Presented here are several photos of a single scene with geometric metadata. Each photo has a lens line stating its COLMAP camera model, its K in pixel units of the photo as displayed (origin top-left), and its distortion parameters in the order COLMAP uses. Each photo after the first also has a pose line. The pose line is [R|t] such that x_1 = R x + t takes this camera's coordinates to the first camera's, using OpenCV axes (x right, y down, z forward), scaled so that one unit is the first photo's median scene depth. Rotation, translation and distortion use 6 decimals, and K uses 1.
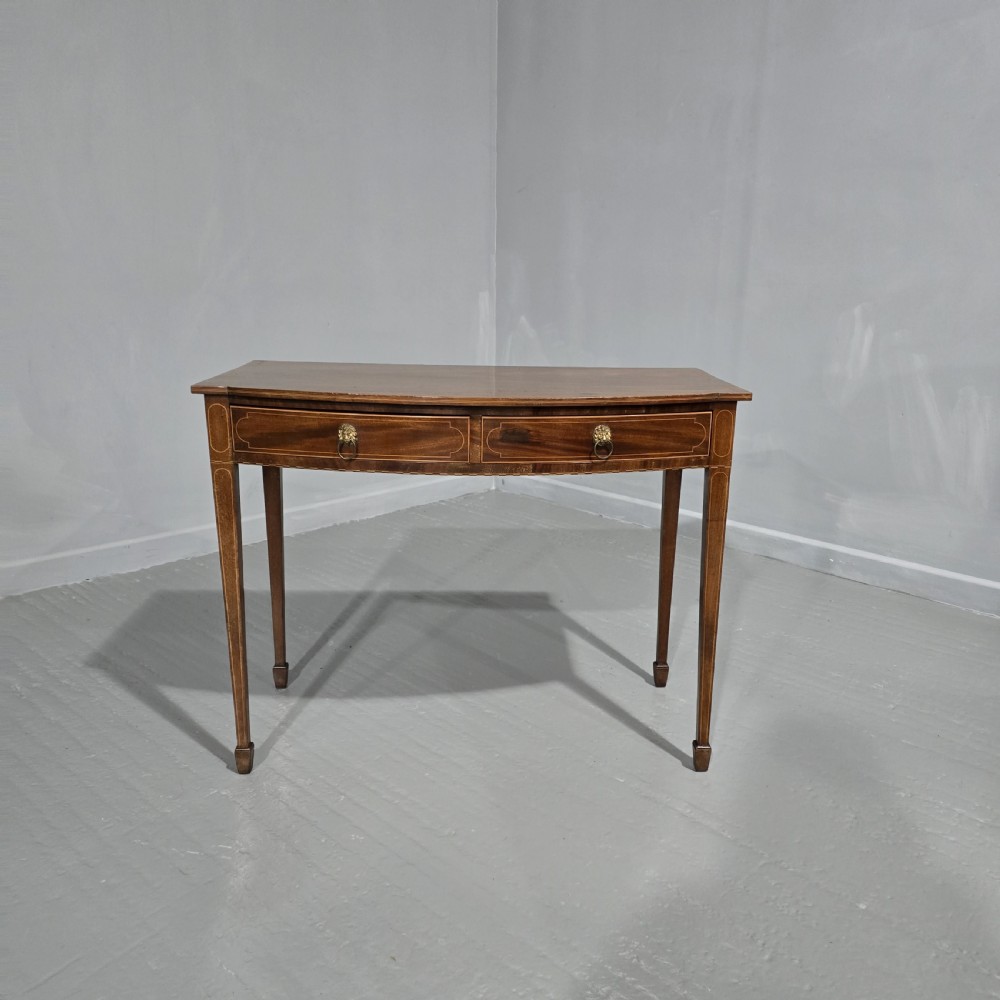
lens RADIAL K [[902.8, 0, 506.4], [0, 902.8, 495.3], [0, 0, 1]] dist [0.119785, -0.168860]
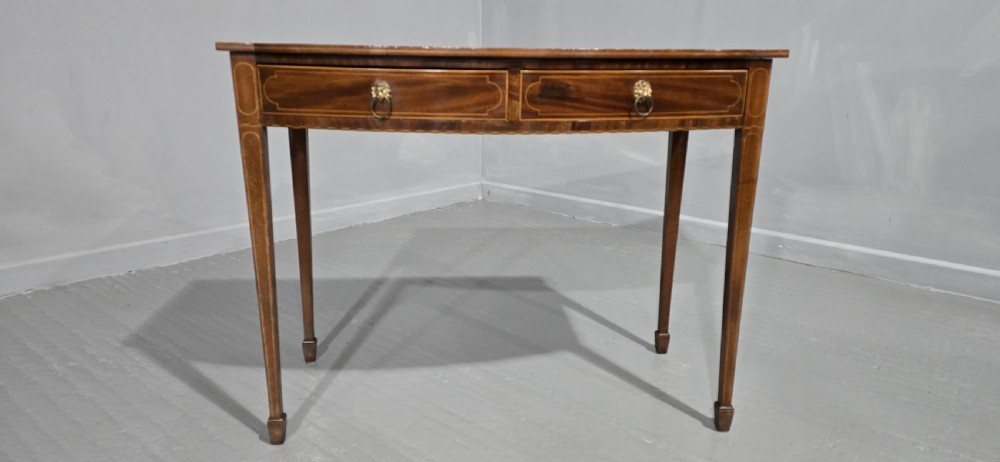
lens RADIAL K [[669.0, 0, 492.2], [0, 669.0, 225.0], [0, 0, 1]] dist [0.093570, -0.090571]
pose [[0.999157, -0.013537, 0.038759, -0.084309], [0.013659, 0.999903, -0.002892, 0.076235], [-0.038716, 0.003419, 0.999244, 0.272802]]
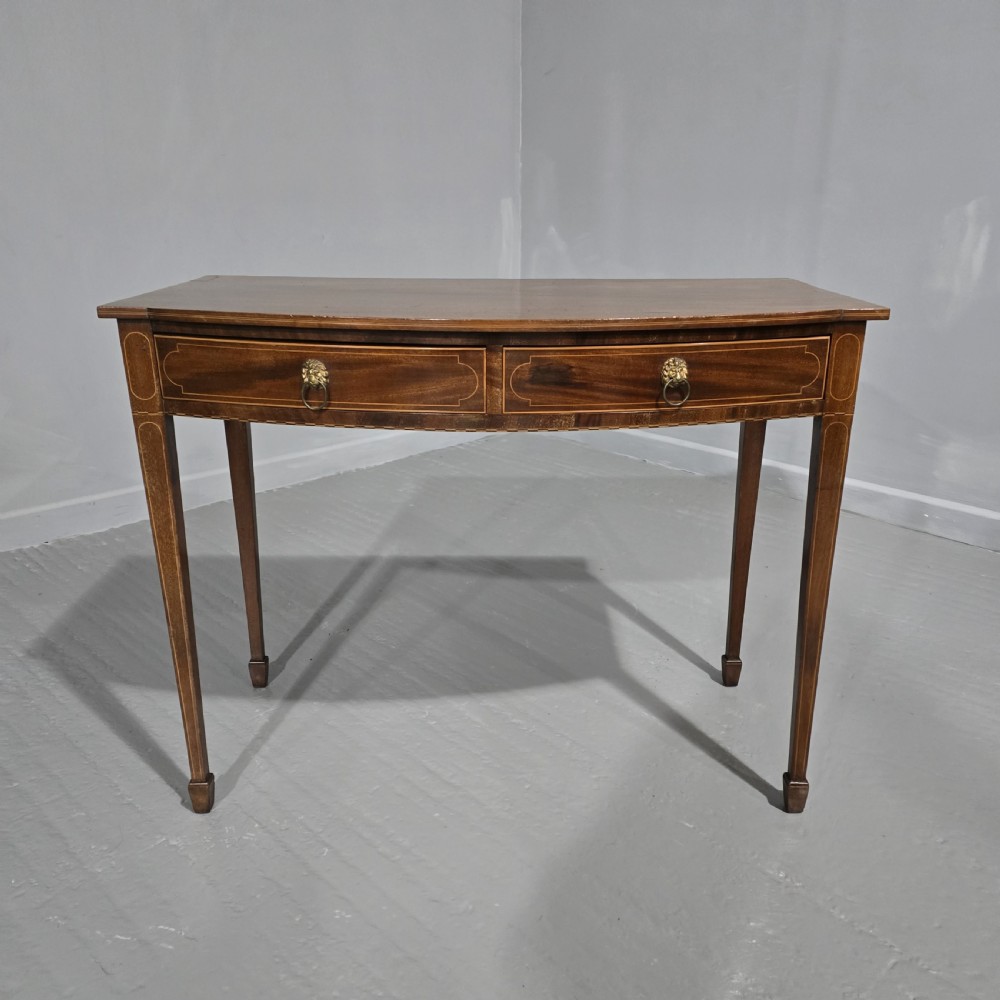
lens RADIAL K [[913.4, 0, 504.2], [0, 913.4, 497.8], [0, 0, 1]] dist [0.104736, -0.146757]
pose [[0.999517, -0.004256, -0.030775, -0.005079], [0.006636, 0.996960, 0.077634, -0.024788], [0.030351, -0.077801, 0.996507, 0.269995]]
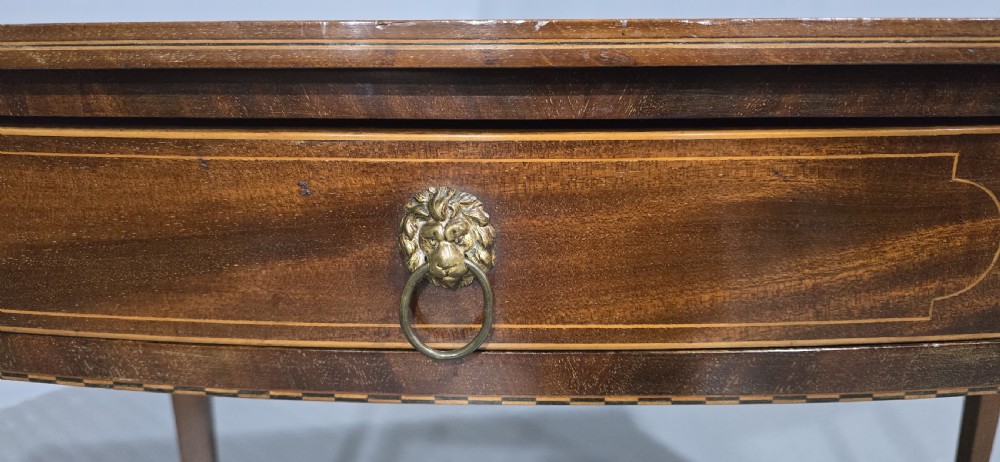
lens RADIAL K [[666.3, 0, 484.8], [0, 666.3, 210.6], [0, 0, 1]] dist [0.004115, -0.000924]
pose [[0.994317, -0.047417, 0.095321, -0.175781], [0.048813, 0.998731, -0.012364, -0.068724], [-0.094613, 0.016946, 0.995370, 0.825777]]
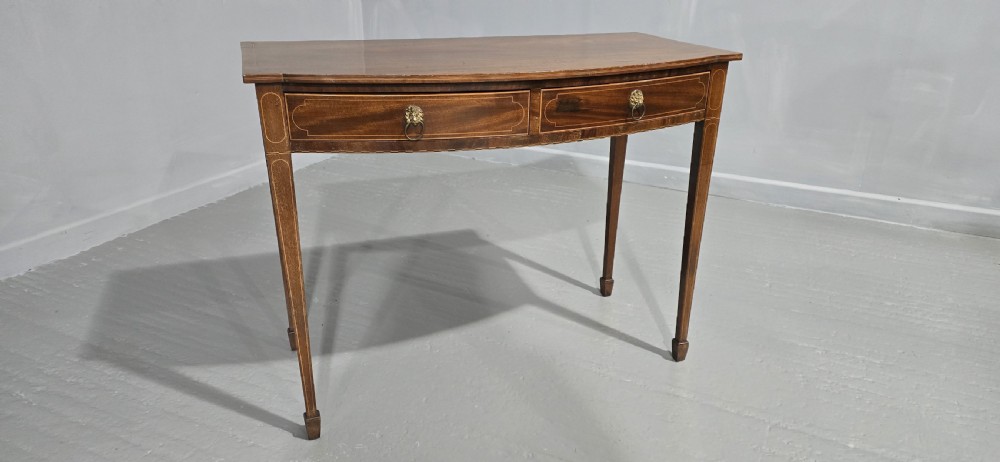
lens RADIAL K [[678.0, 0, 500.0], [0, 678.0, 231.0], [0, 0, 1]] dist [0.081885, -0.087865]
pose [[0.950480, -0.122500, 0.285625, -0.308591], [0.079596, 0.984339, 0.157294, -0.050762], [-0.300421, -0.126770, 0.945345, 0.227274]]
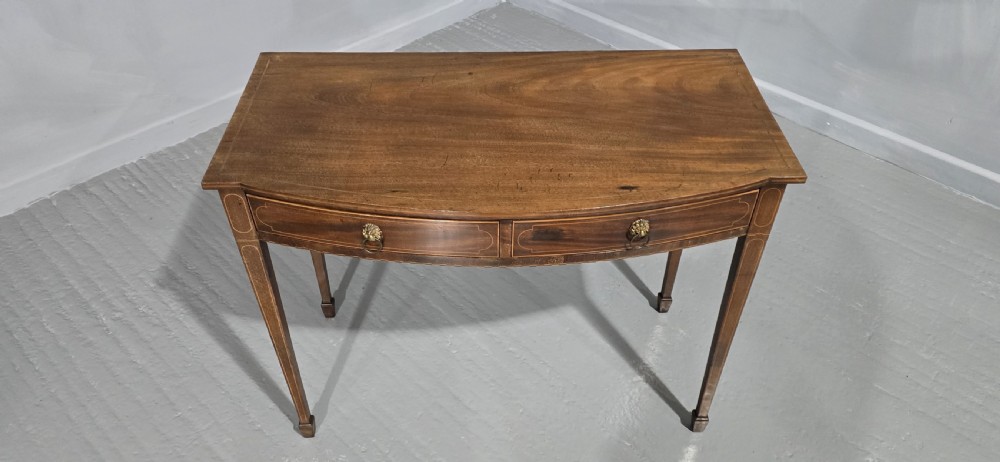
lens RADIAL K [[736.4, 0, 486.5], [0, 736.4, 230.1], [0, 0, 1]] dist [0.098250, -0.117729]
pose [[0.999617, -0.003457, -0.027473, -0.031987], [0.015645, 0.889146, 0.457356, -0.412014], [0.022846, -0.457611, 0.888859, 0.300771]]
